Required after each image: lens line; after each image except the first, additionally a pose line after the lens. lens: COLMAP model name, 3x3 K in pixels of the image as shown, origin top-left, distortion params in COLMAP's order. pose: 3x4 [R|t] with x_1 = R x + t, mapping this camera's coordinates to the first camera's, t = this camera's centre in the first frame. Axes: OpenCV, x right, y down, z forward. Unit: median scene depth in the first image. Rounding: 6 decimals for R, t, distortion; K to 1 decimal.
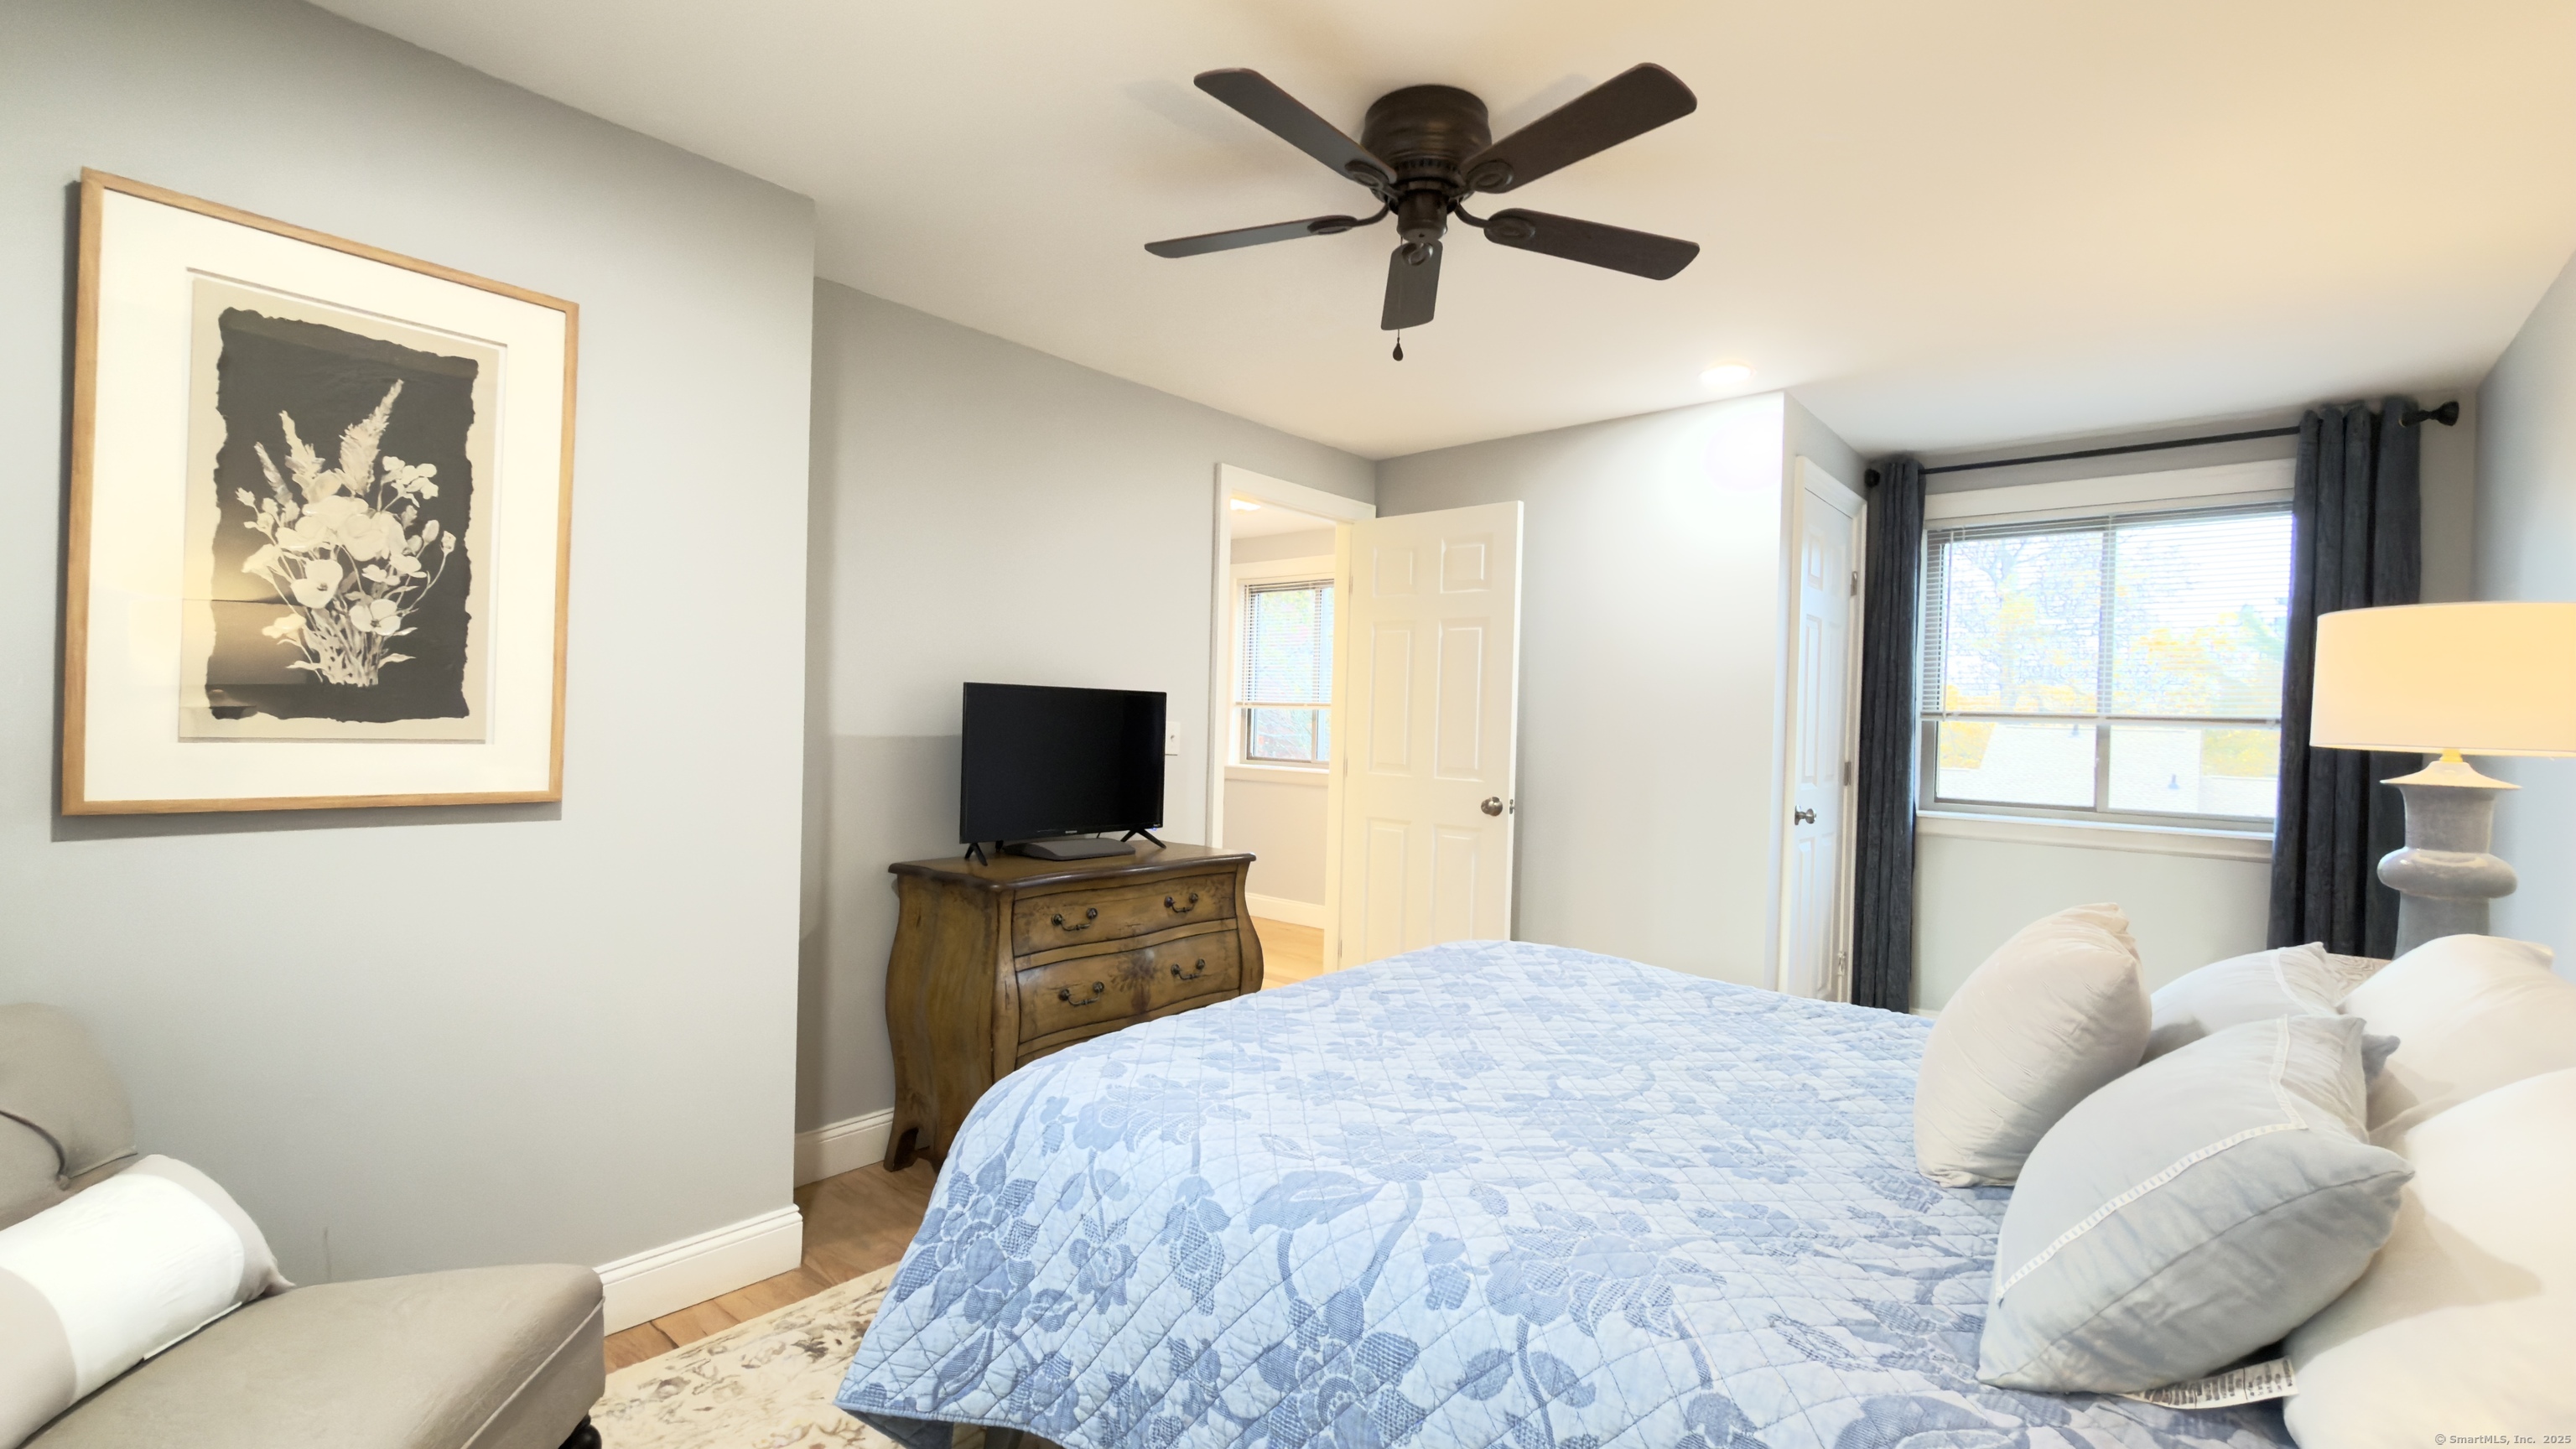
lens RADIAL K [[1072.4, 0, 1285.4], [0, 1072.4, 726.1], [0, 0, 1]] dist [-0.000344, 0.000426]
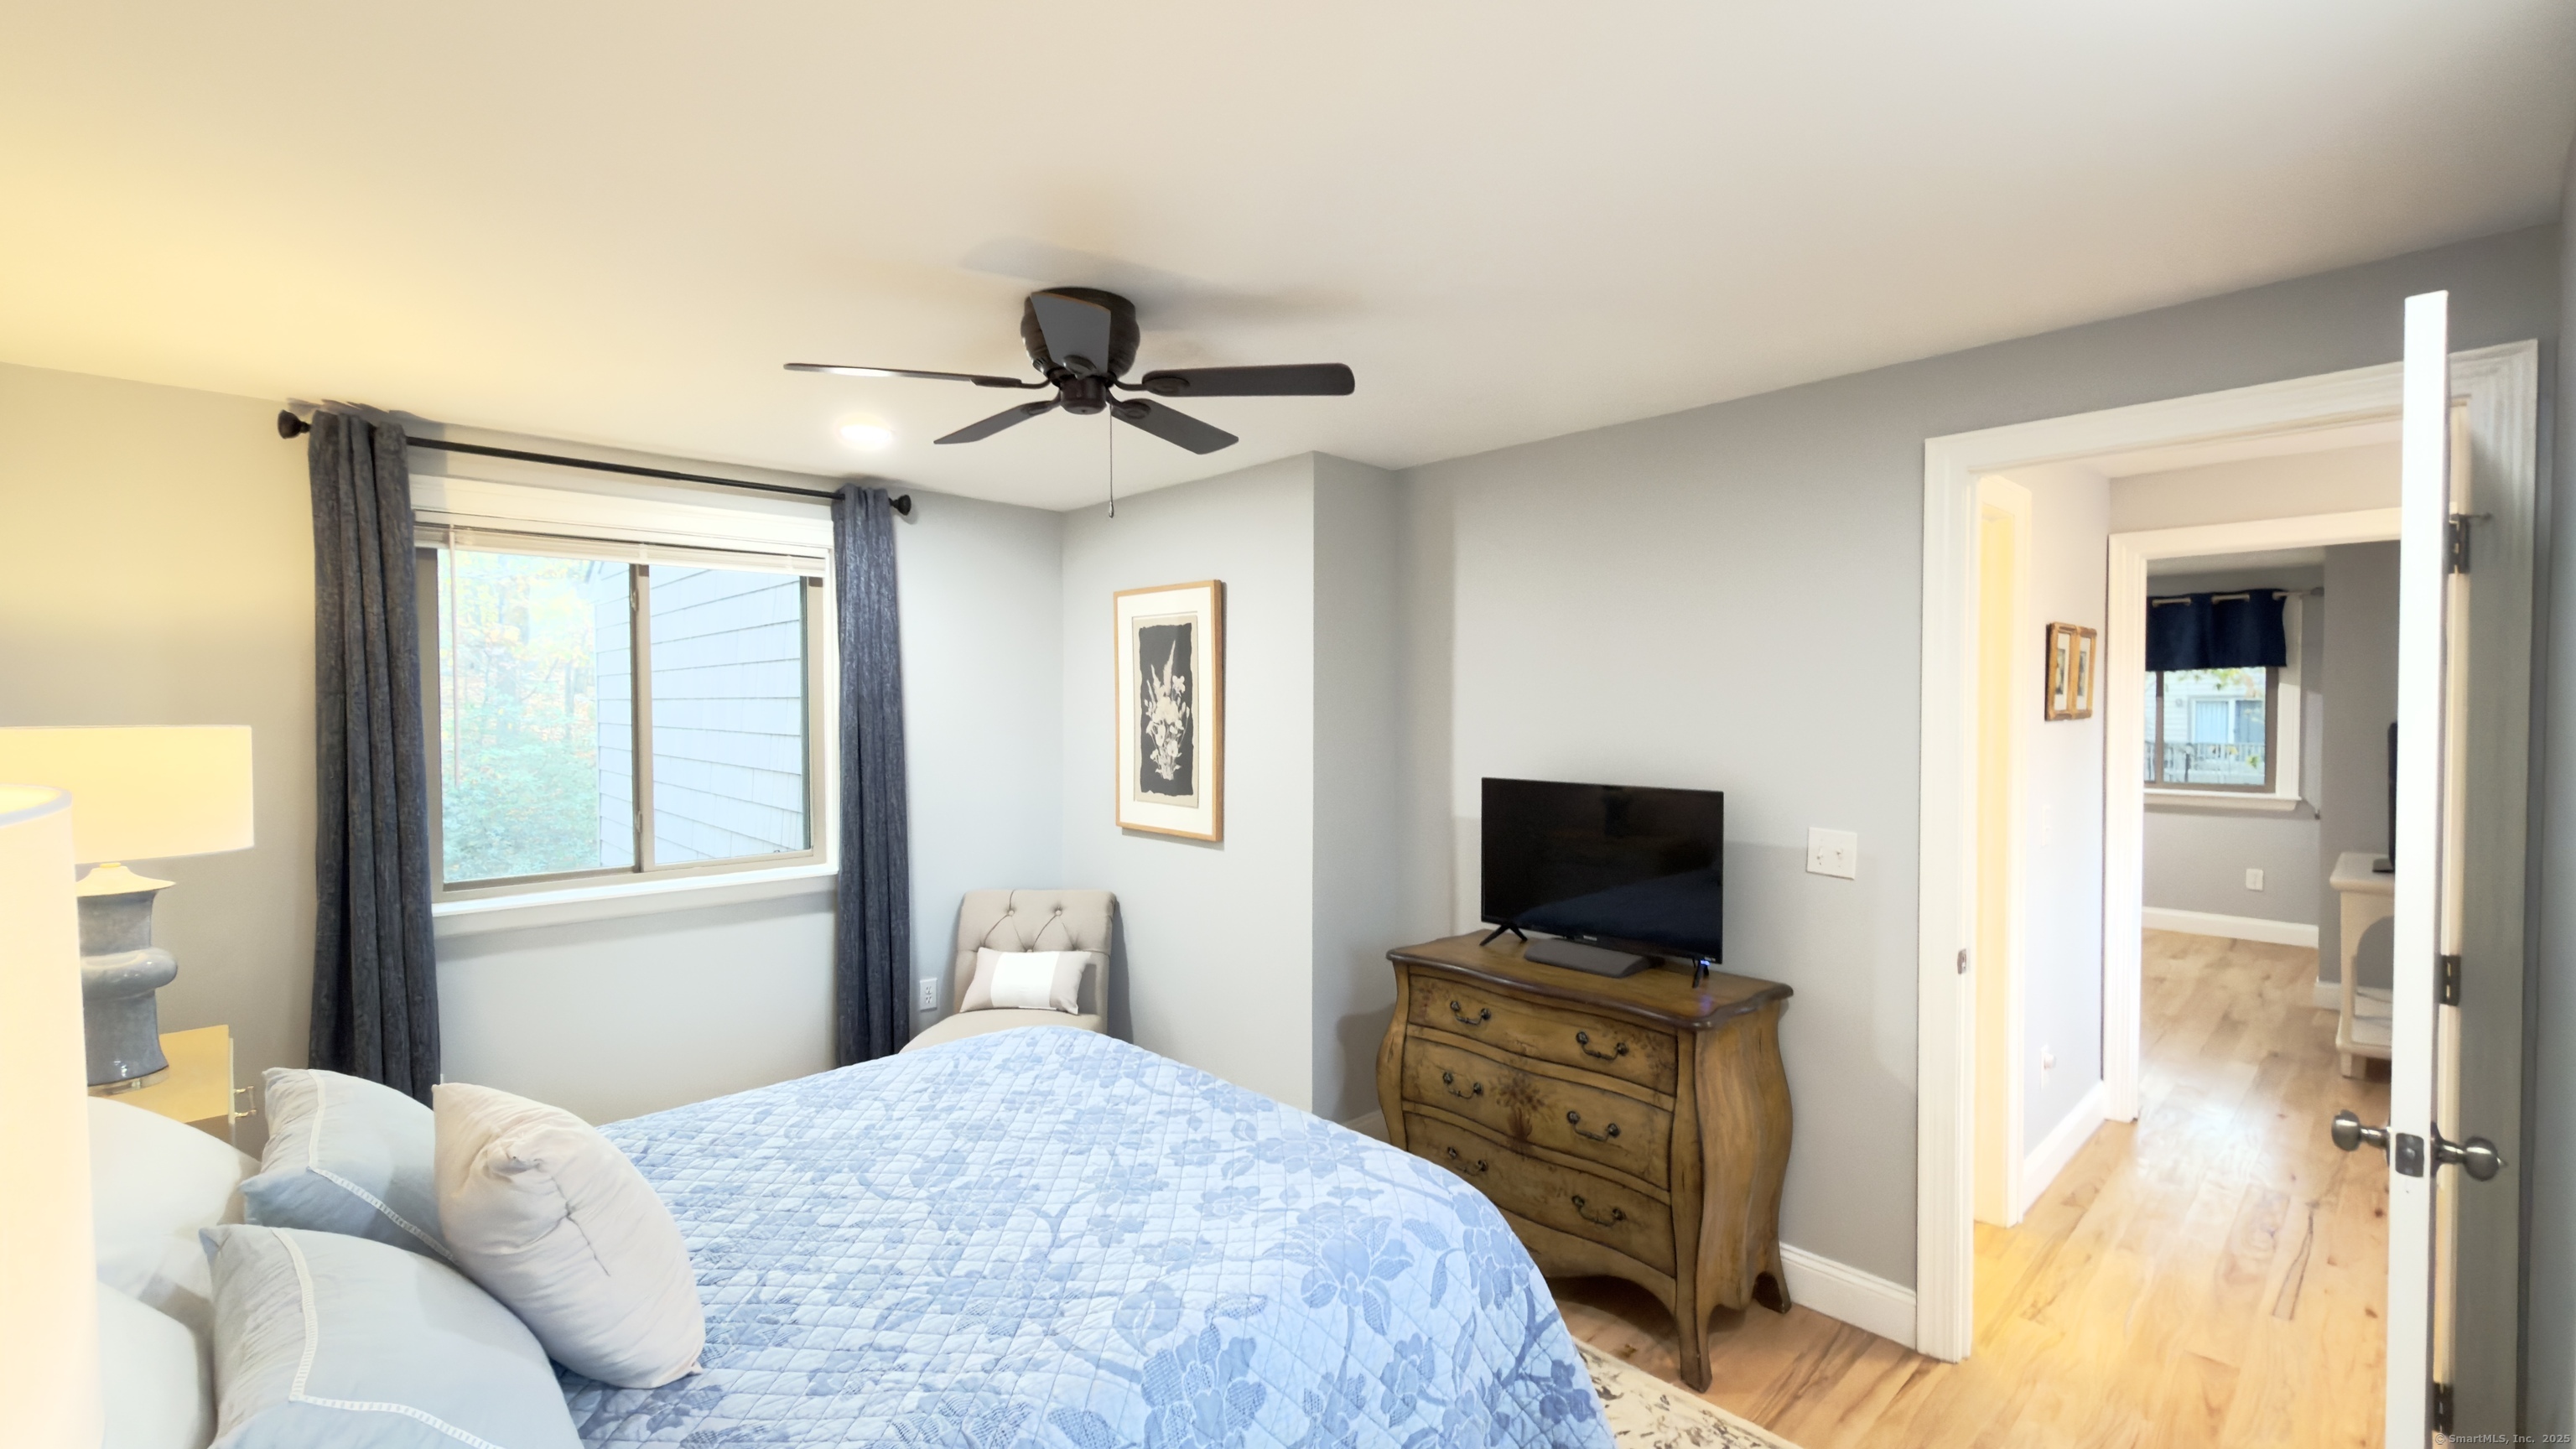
lens RADIAL K [[1072.4, 0, 1285.4], [0, 1072.4, 726.1], [0, 0, 1]] dist [-0.000344, 0.000426]
pose [[-0.101481, -0.009114, -0.994796, 1.281615], [-0.011088, 0.999906, -0.008030, -0.127982], [0.994776, 0.010215, -0.101573, 1.398596]]
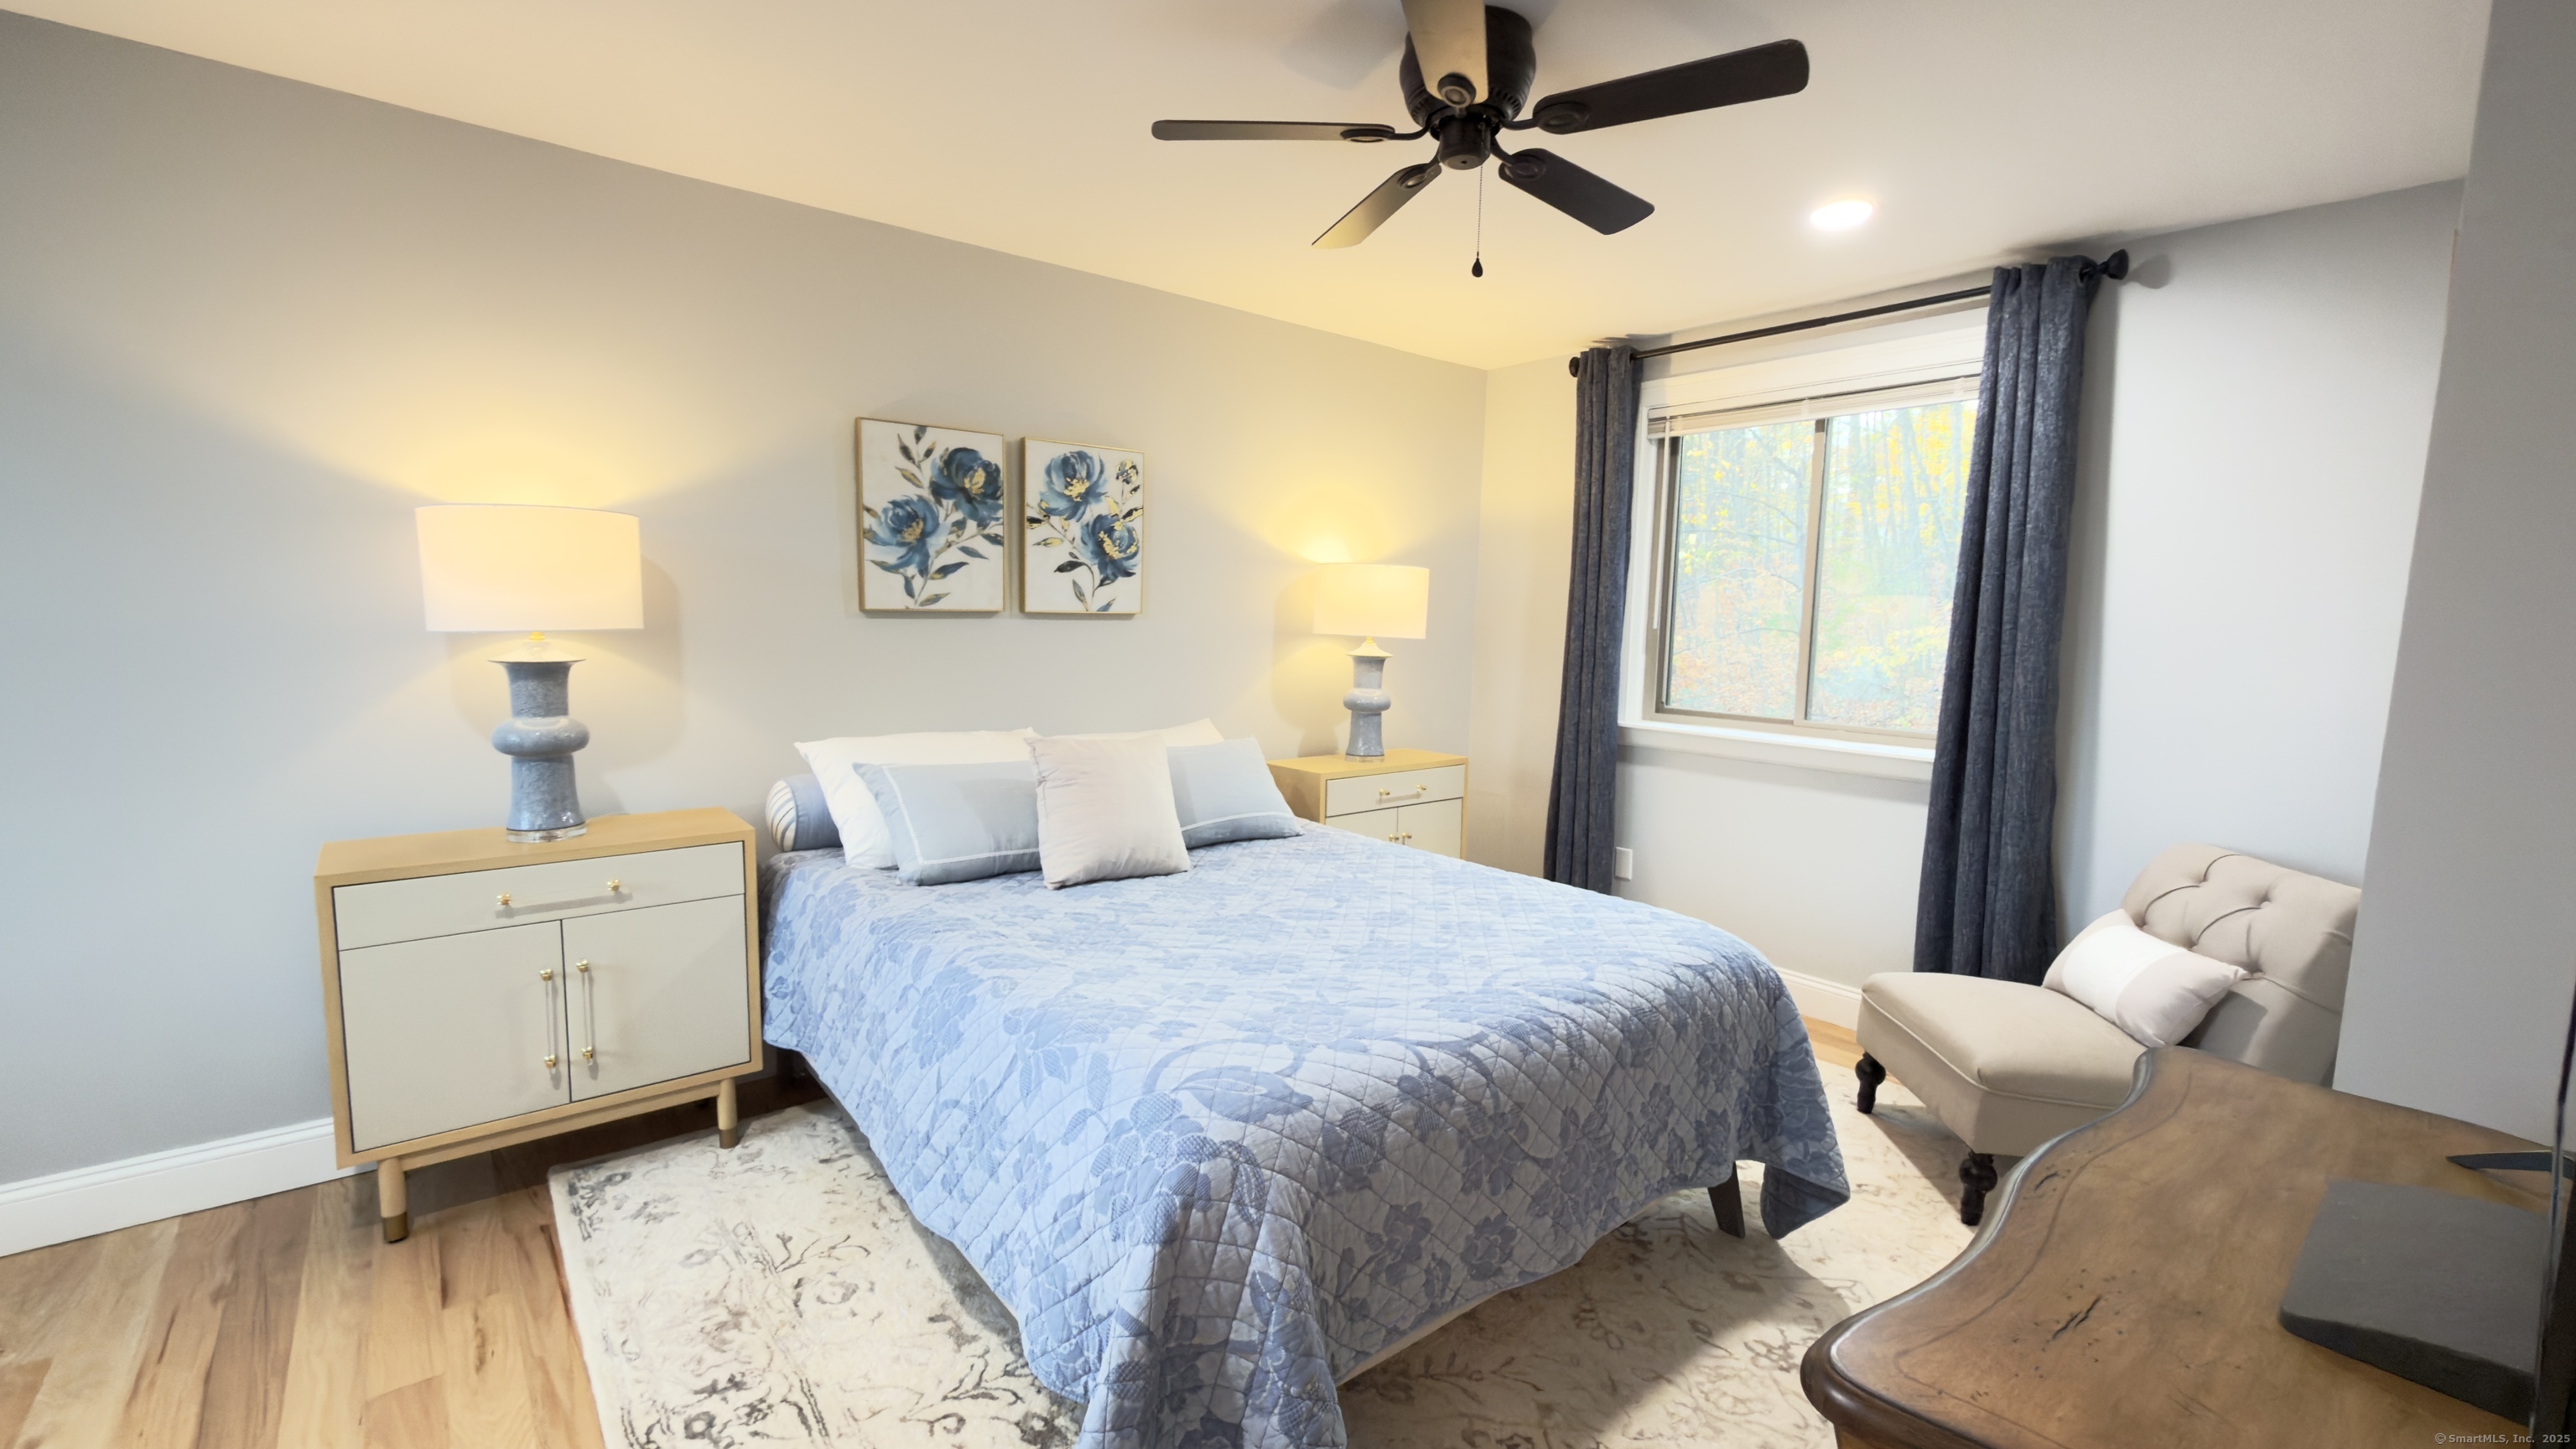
lens RADIAL K [[1072.4, 0, 1285.4], [0, 1072.4, 726.1], [0, 0, 1]] dist [-0.000344, 0.000426]
pose [[-0.985989, -0.076092, 0.148442, 0.118733], [-0.057544, 0.990427, 0.125474, -0.063279], [-0.156568, 0.115174, -0.980929, 2.148738]]
